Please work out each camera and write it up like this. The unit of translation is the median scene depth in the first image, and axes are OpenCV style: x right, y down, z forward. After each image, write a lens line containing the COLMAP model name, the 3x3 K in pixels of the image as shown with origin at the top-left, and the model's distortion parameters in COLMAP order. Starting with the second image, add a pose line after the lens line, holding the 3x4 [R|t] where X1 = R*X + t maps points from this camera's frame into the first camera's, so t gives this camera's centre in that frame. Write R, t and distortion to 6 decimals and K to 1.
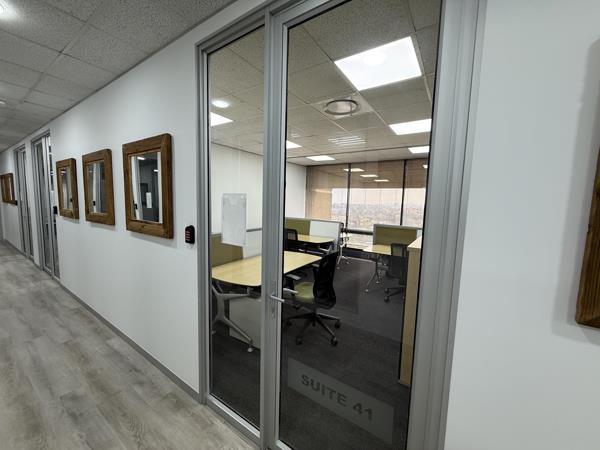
lens RADIAL K [[236.7, 0, 300.3], [0, 236.7, 224.4], [0, 0, 1]] dist [-0.000208, 0.000448]
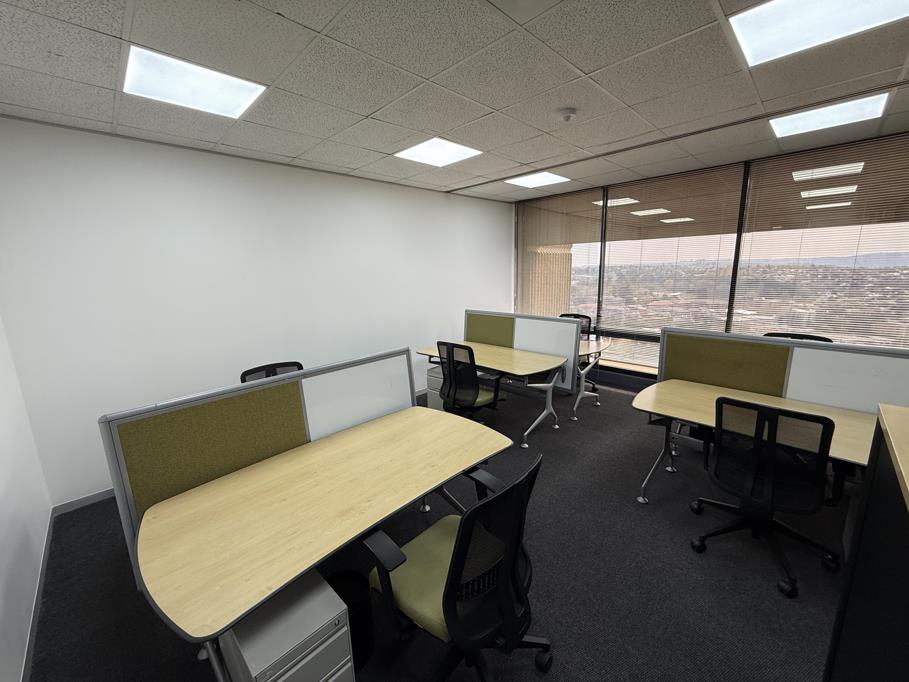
lens RADIAL K [[358.6, 0, 455.1], [0, 358.6, 338.1], [0, 0, 1]] dist [-0.000208, 0.000448]
pose [[0.977756, -0.014489, -0.209245, 0.062981], [0.034646, 0.995064, 0.092989, -0.038785], [0.206864, -0.098170, 0.973432, 0.225229]]
